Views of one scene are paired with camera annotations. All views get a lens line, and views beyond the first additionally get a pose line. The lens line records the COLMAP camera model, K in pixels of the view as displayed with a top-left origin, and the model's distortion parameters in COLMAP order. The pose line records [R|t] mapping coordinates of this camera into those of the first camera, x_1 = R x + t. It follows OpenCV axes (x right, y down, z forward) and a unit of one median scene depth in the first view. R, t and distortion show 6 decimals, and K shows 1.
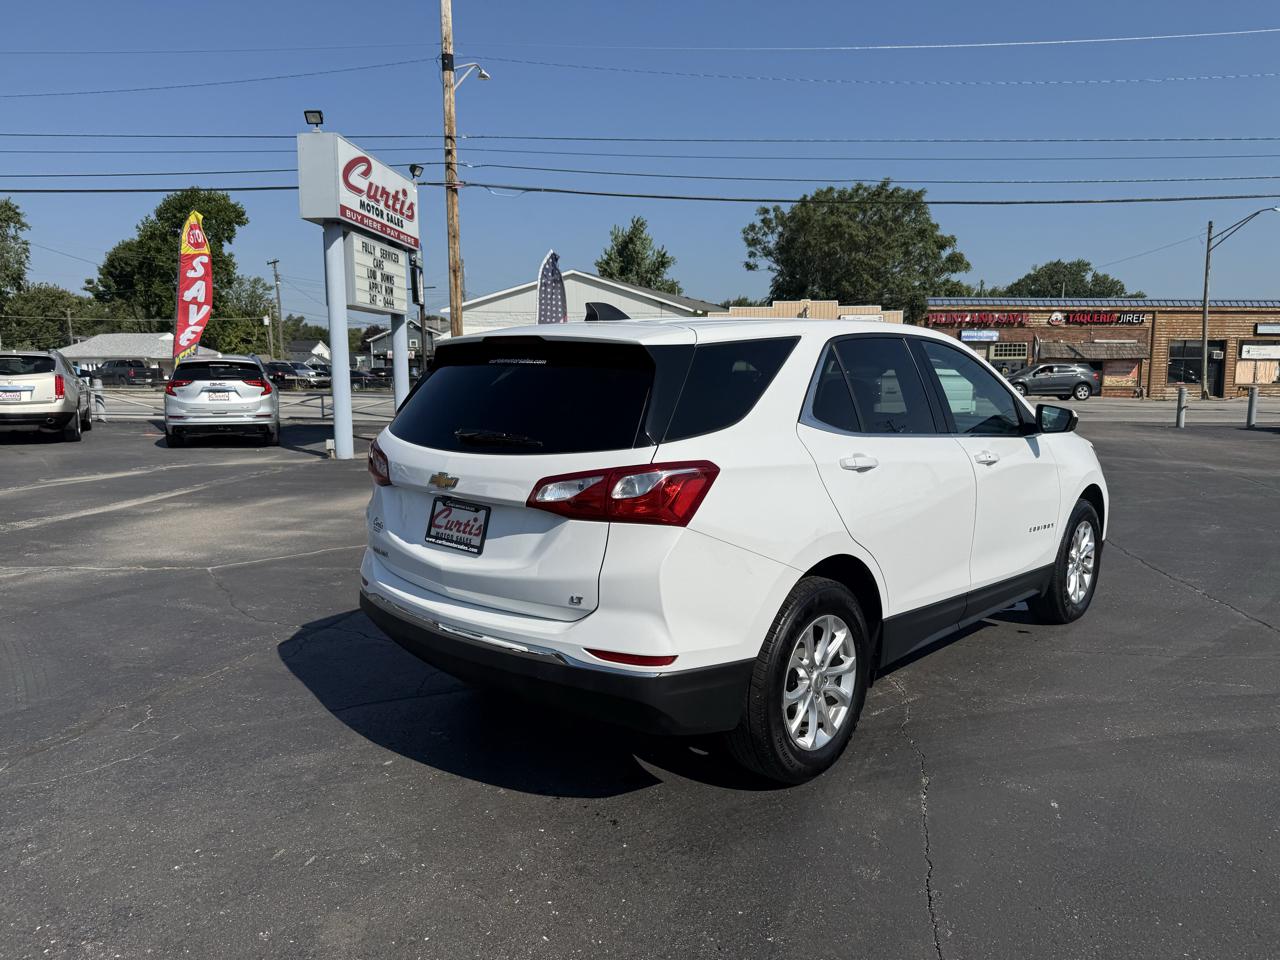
lens RADIAL K [[909.6, 0, 649.1], [0, 909.6, 484.9], [0, 0, 1]] dist [0.048129, -0.061442]
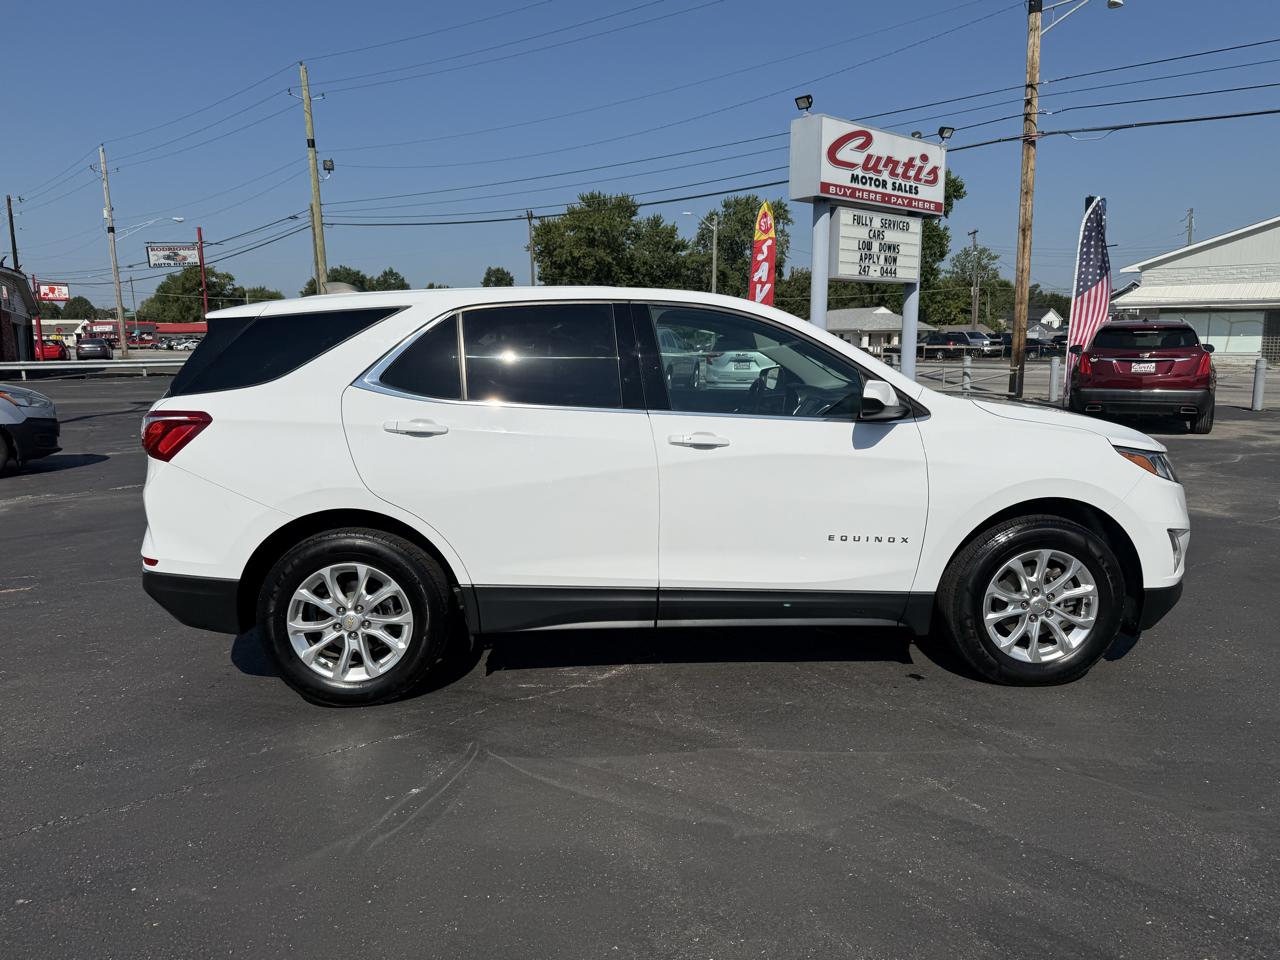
lens RADIAL K [[909.6, 0, 644.5], [0, 909.6, 474.7], [0, 0, 1]] dist [0.048129, -0.061442]
pose [[0.714064, 0.095535, -0.693531, 0.250316], [-0.079936, 0.995292, 0.054801, -0.010671], [0.695502, 0.016307, 0.718339, 0.094636]]
